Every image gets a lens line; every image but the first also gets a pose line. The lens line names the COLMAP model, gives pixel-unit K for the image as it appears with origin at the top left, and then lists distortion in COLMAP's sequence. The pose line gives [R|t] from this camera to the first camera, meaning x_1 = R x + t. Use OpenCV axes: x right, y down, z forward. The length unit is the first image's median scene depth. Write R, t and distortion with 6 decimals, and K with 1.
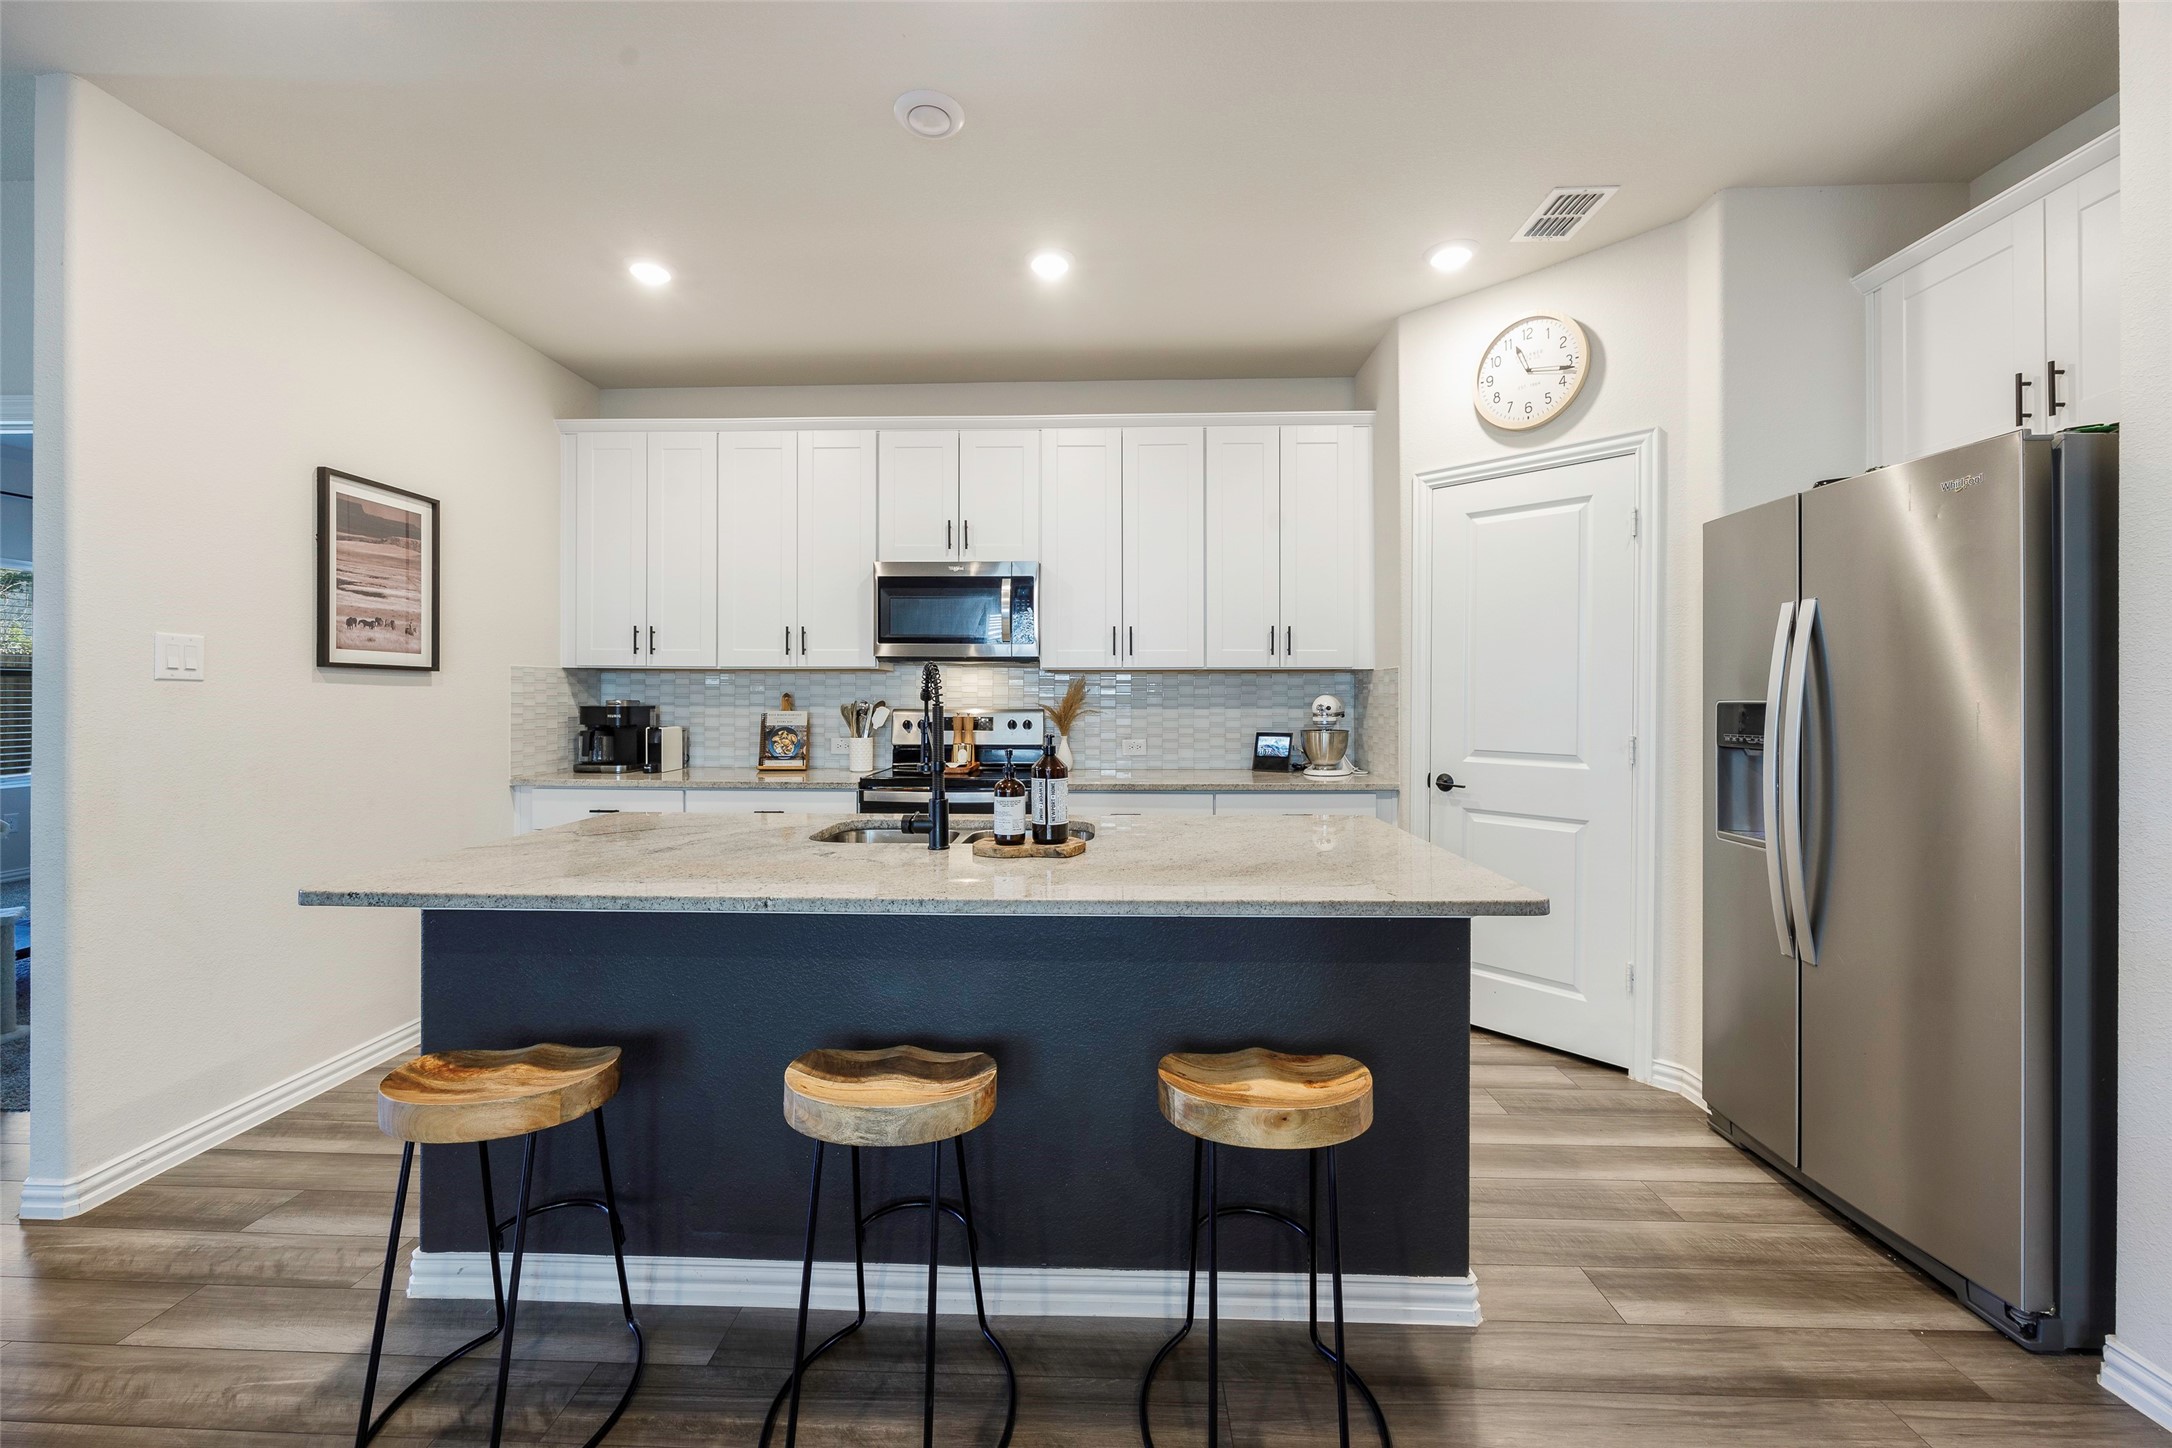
lens RADIAL K [[827.9, 0, 1039.8], [0, 827.9, 690.5], [0, 0, 1]] dist [-0.003461, 0.001680]
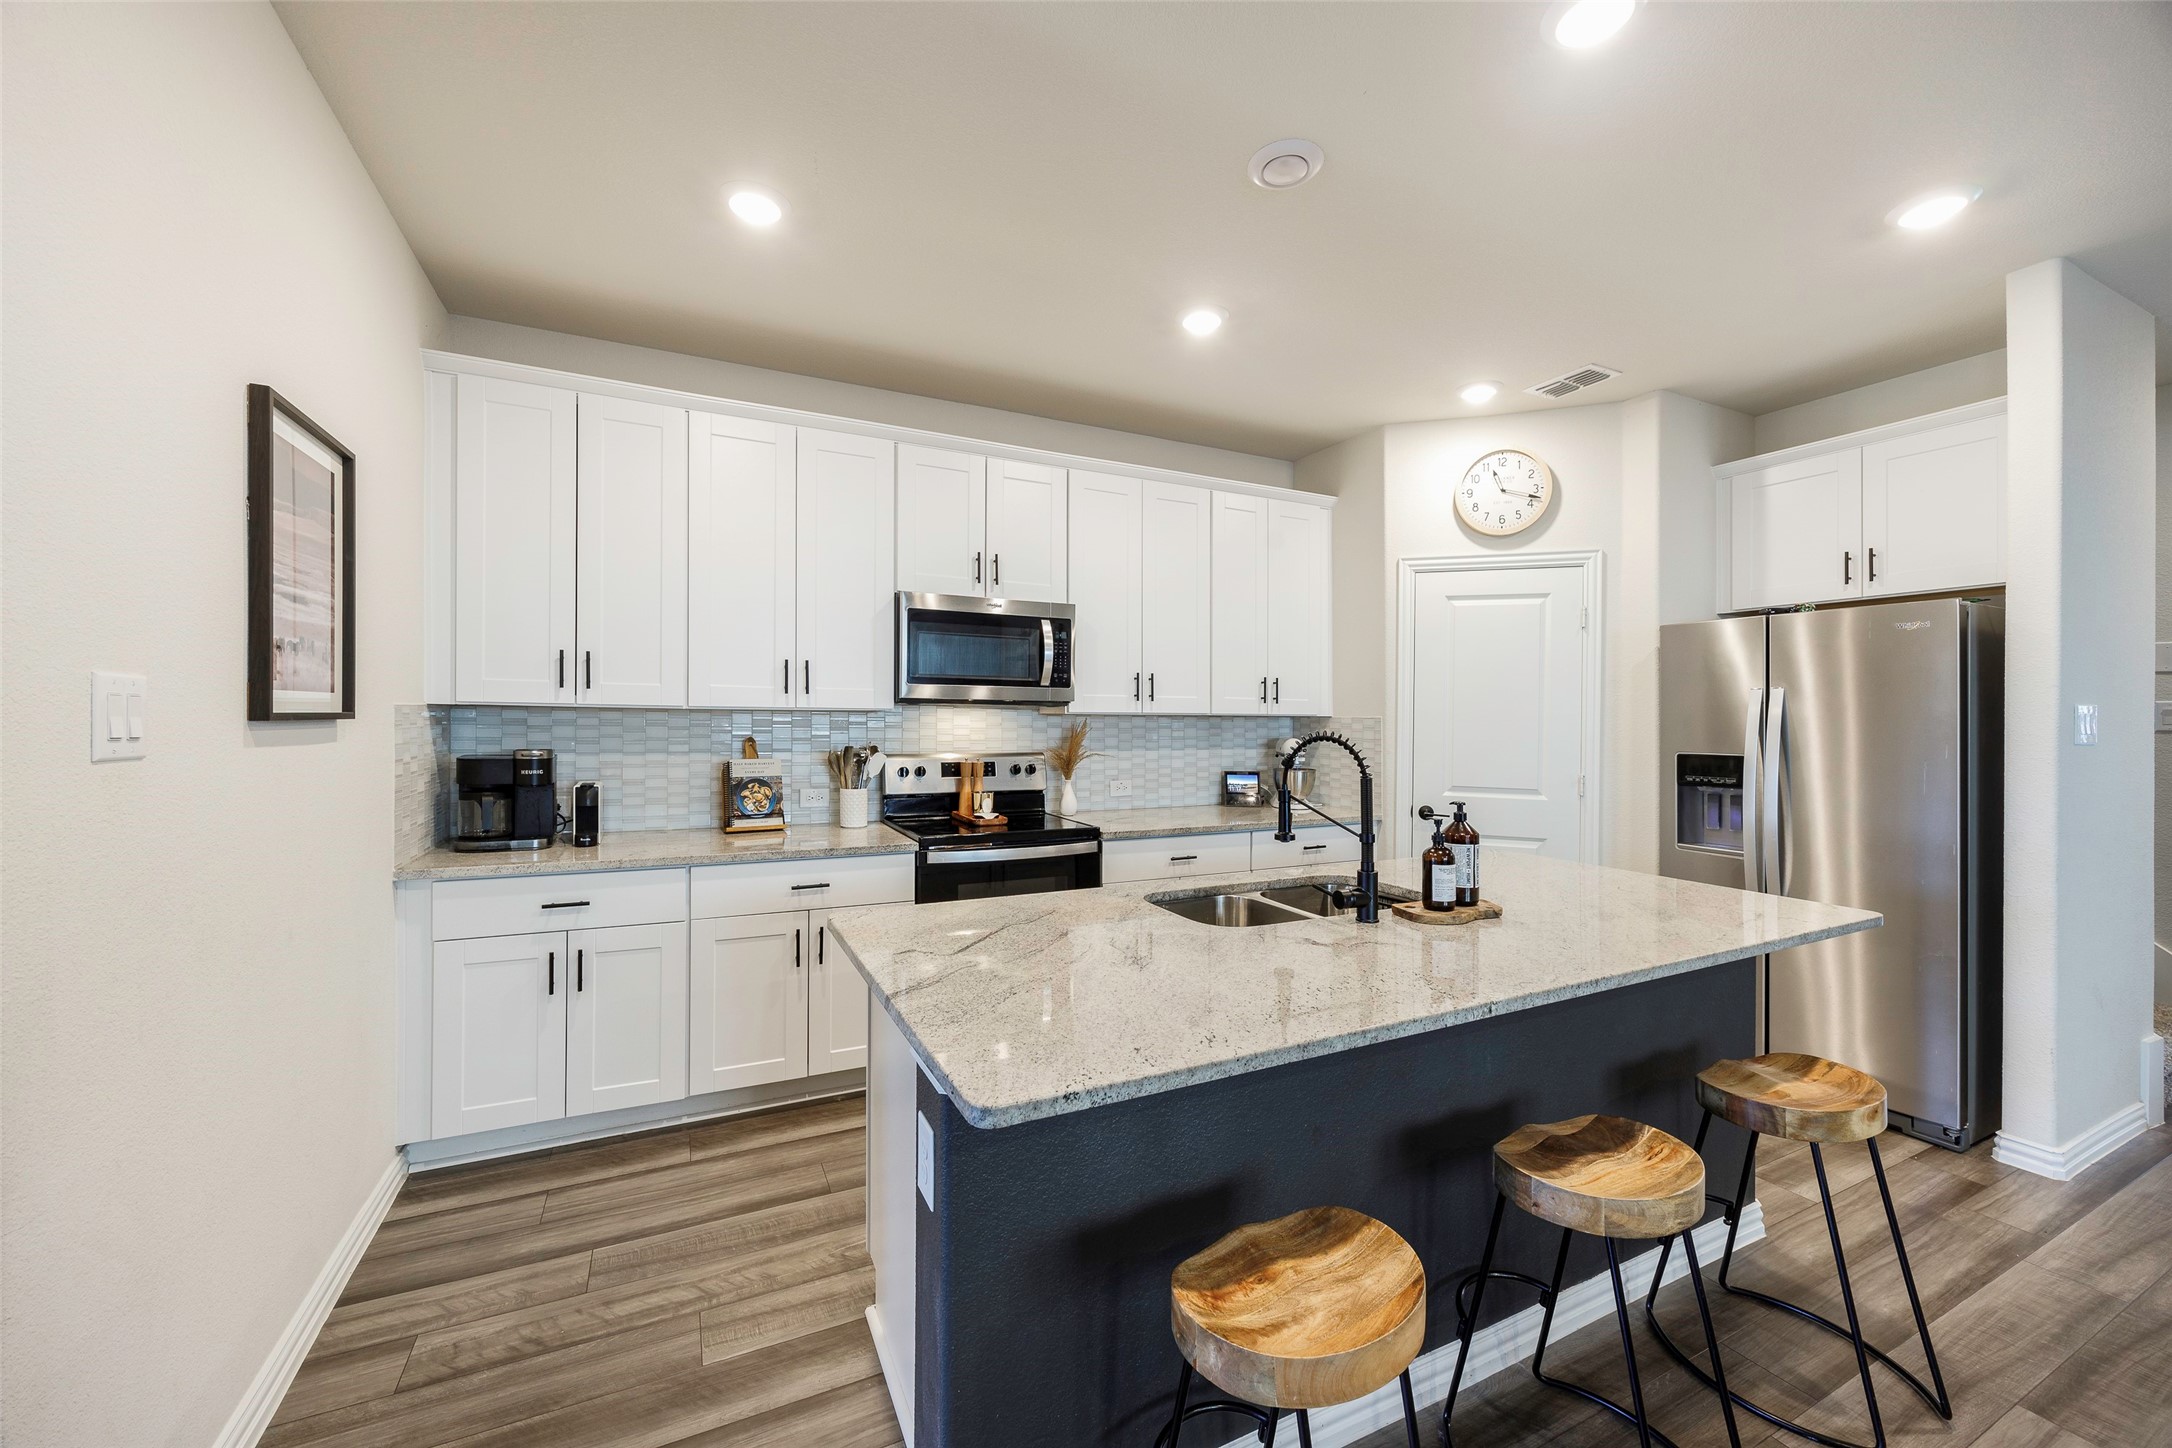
lens RADIAL K [[803.3, 0, 1087.5], [0, 803.3, 710.0], [0, 0, 1]] dist [-0.004601, 0.000962]
pose [[0.885005, 0.009585, 0.465482, -0.511785], [-0.008775, 0.999954, -0.003907, -0.032239], [-0.465498, -0.000627, 0.885049, 0.180023]]
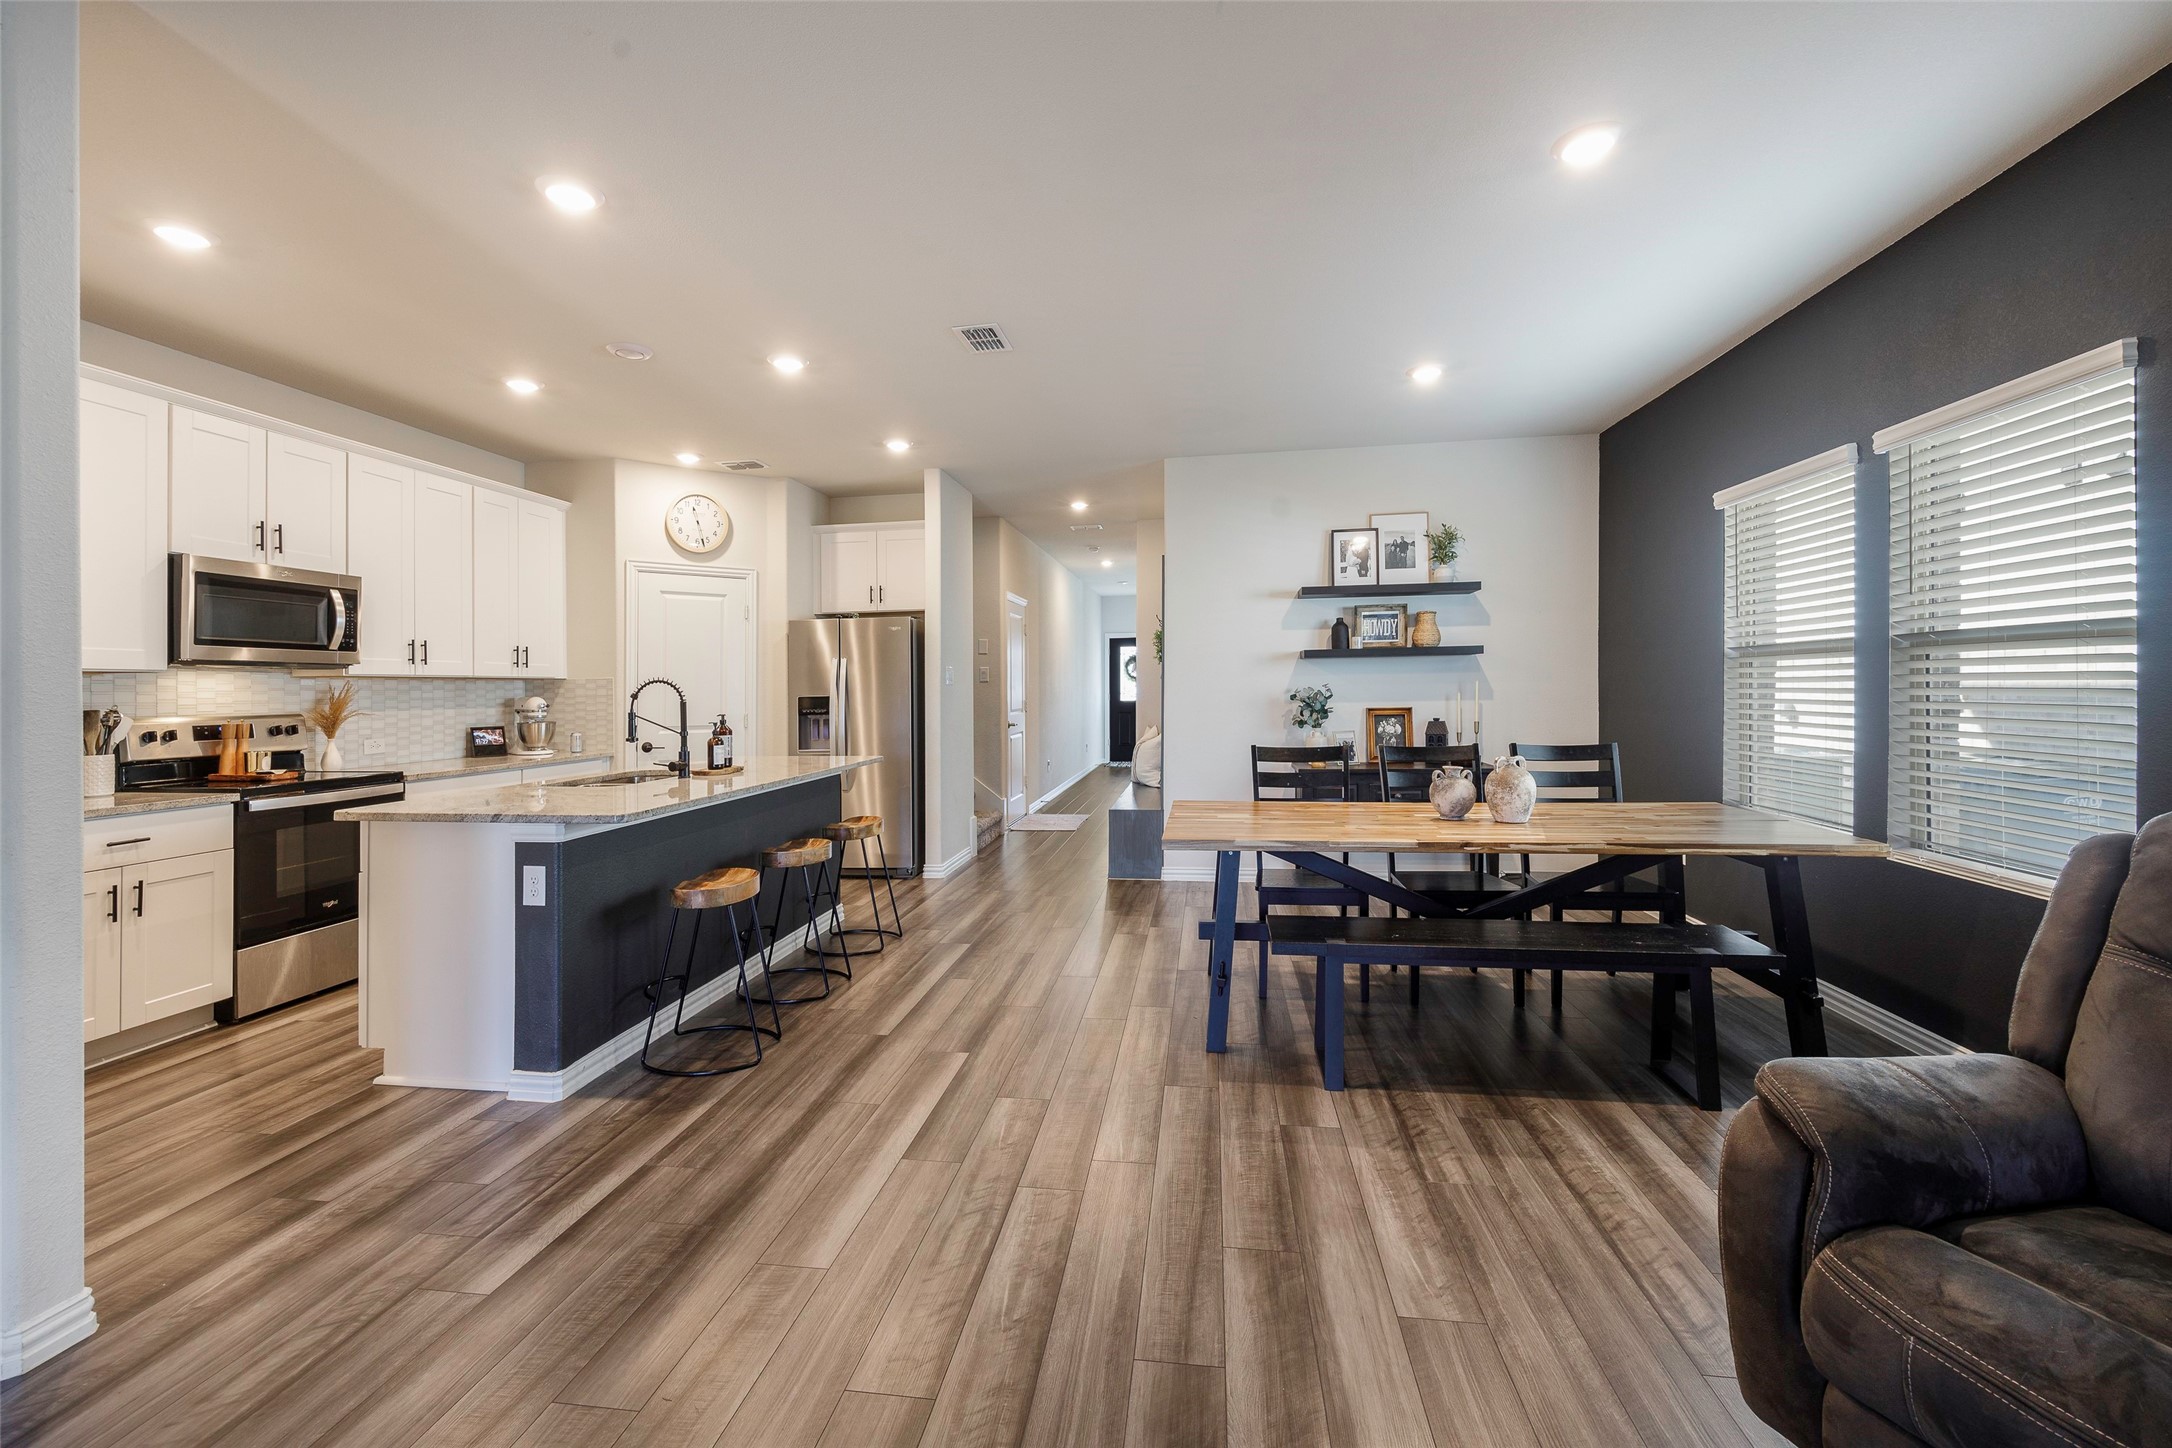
lens RADIAL K [[910.1, 0, 965.1], [0, 910.1, 664.3], [0, 0, 1]] dist [0.004100, 0.000111]
pose [[0.226579, 0.024368, 0.973688, -1.173788], [0.007733, 0.999610, -0.026816, -0.002728], [-0.973962, 0.013606, 0.226302, -0.051729]]
